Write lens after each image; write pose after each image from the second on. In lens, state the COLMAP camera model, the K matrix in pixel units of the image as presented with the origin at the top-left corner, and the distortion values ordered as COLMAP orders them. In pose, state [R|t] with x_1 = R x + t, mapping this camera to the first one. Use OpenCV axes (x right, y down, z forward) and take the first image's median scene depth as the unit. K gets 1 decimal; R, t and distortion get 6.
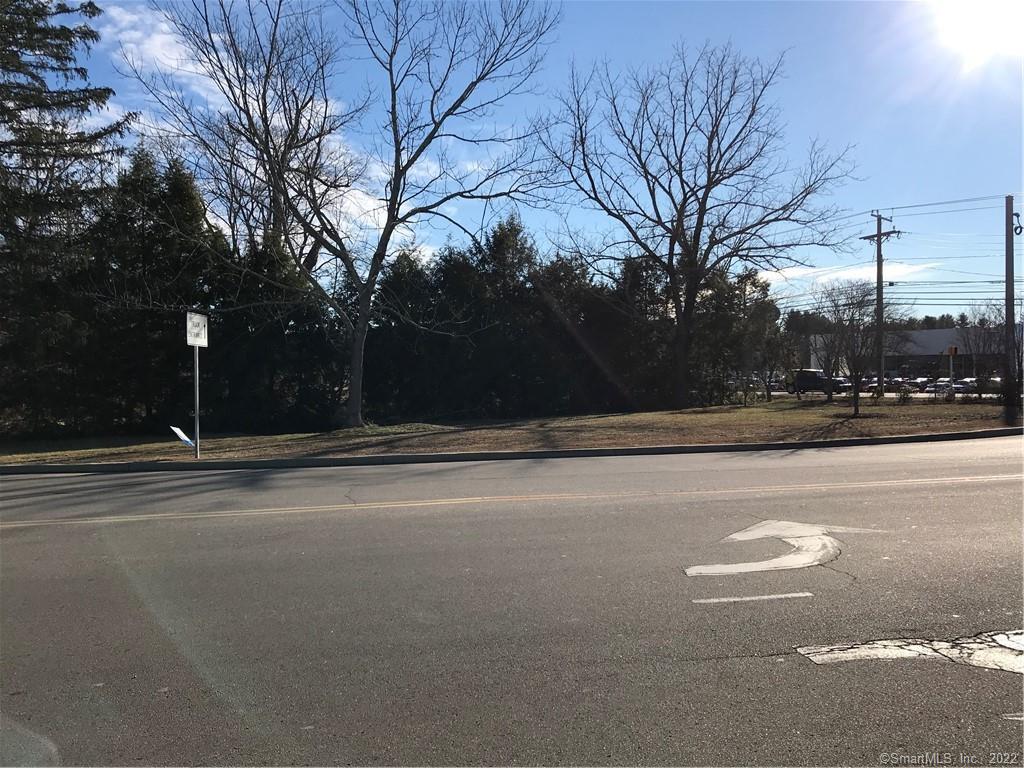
lens RADIAL K [[861.7, 0, 512.0], [0, 861.7, 384.0], [0, 0, 1]] dist [0.071833, -0.085188]
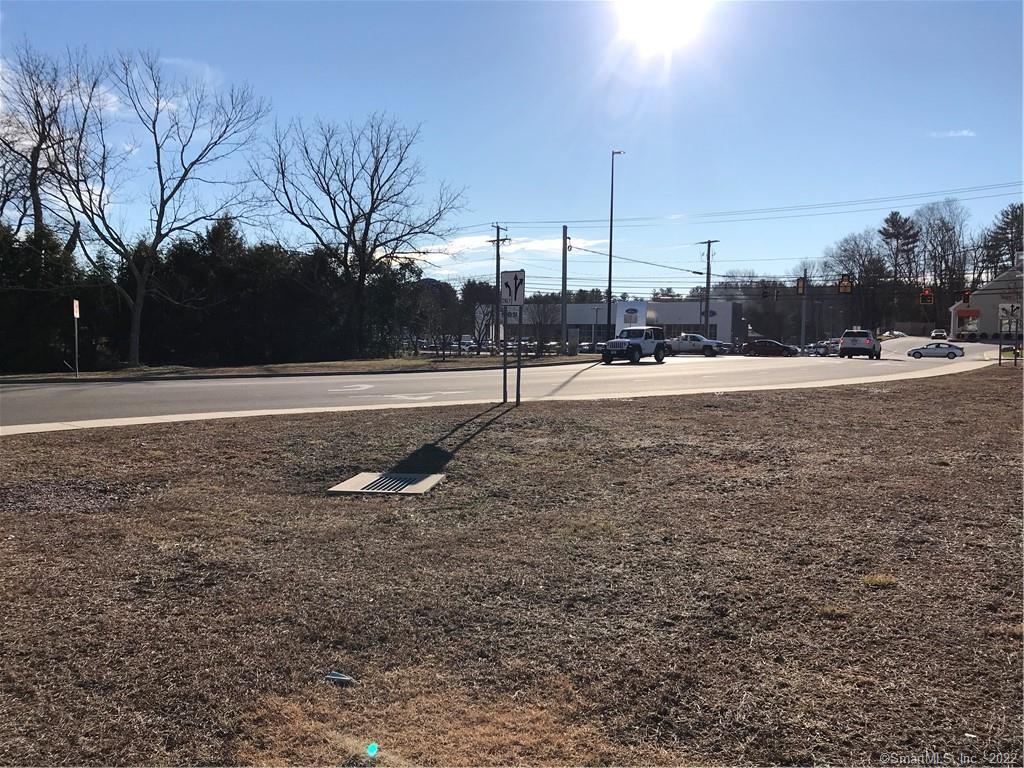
lens RADIAL K [[861.7, 0, 512.0], [0, 861.7, 384.0], [0, 0, 1]] dist [0.071833, -0.085188]
pose [[0.938749, -0.000008, 0.344602, -0.052474], [-0.015686, 0.998963, 0.042753, 0.001915], [-0.344245, -0.045540, 0.937775, -0.448383]]
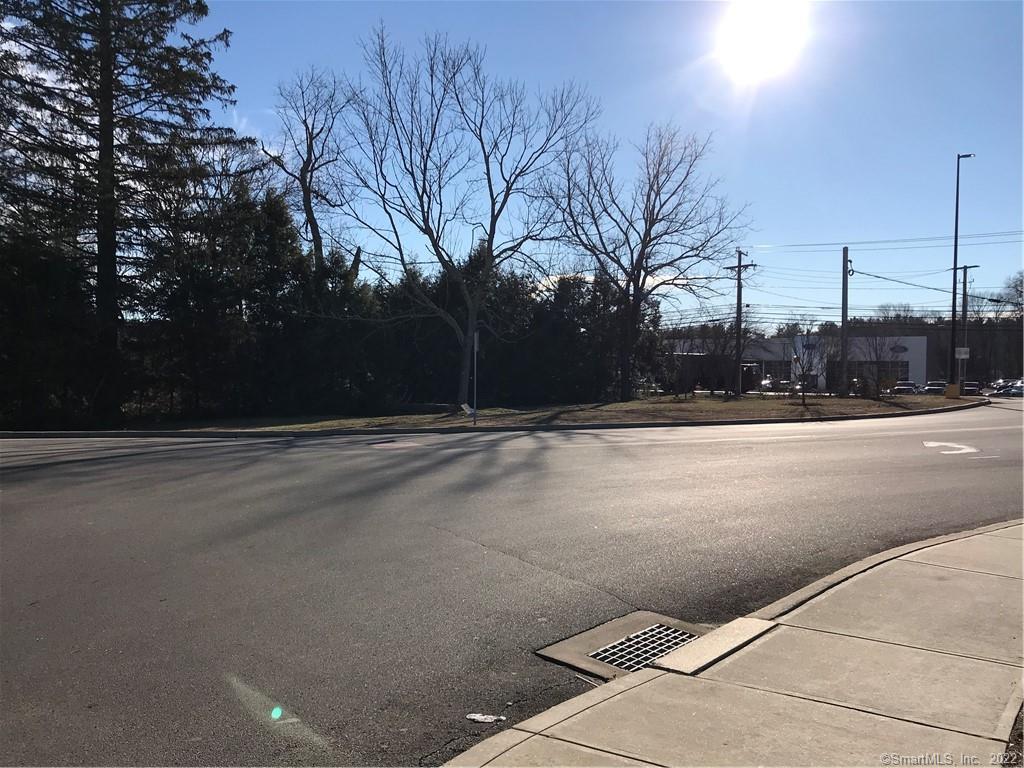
lens RADIAL K [[861.7, 0, 512.0], [0, 861.7, 384.0], [0, 0, 1]] dist [0.071833, -0.085188]
pose [[0.971262, 0.019000, 0.237253, -0.267405], [-0.020250, 0.999791, 0.002834, 0.003553], [-0.237149, -0.007557, 0.971444, -0.200498]]
